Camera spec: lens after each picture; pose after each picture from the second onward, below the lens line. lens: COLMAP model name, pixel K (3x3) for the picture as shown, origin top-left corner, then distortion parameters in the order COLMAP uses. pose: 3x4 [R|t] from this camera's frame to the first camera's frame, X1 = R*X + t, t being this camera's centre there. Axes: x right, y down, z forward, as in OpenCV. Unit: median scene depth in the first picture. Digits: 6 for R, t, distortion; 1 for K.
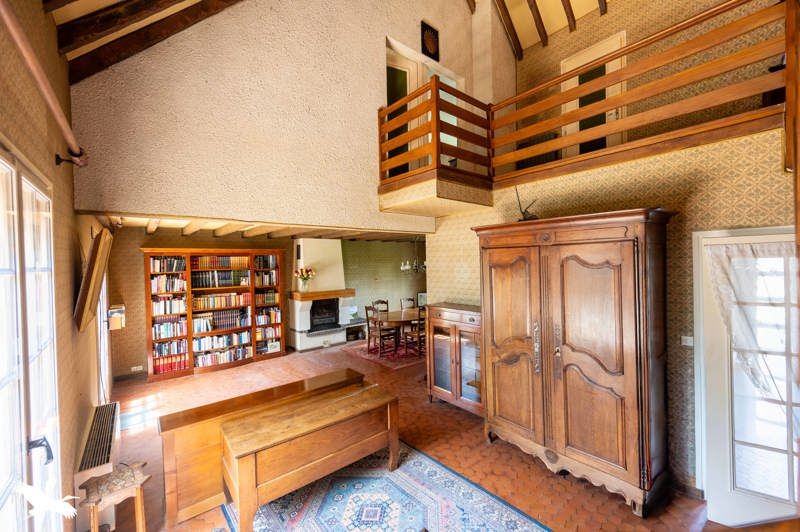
lens RADIAL K [[325.9, 0, 399.9], [0, 325.9, 262.9], [0, 0, 1]] dist [-0.001298, -0.000270]
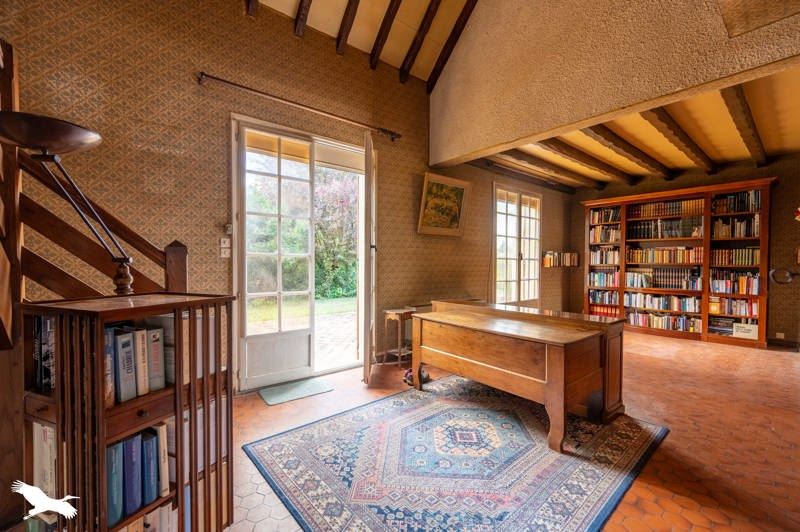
lens RADIAL K [[325.9, 0, 395.2], [0, 325.9, 267.2], [0, 0, 1]] dist [-0.001298, -0.000270]
pose [[-0.006196, 0.046364, -0.998905, 0.299836], [-0.007159, 0.998897, 0.046408, 0.115684], [0.999955, 0.007439, -0.005858, 0.327226]]
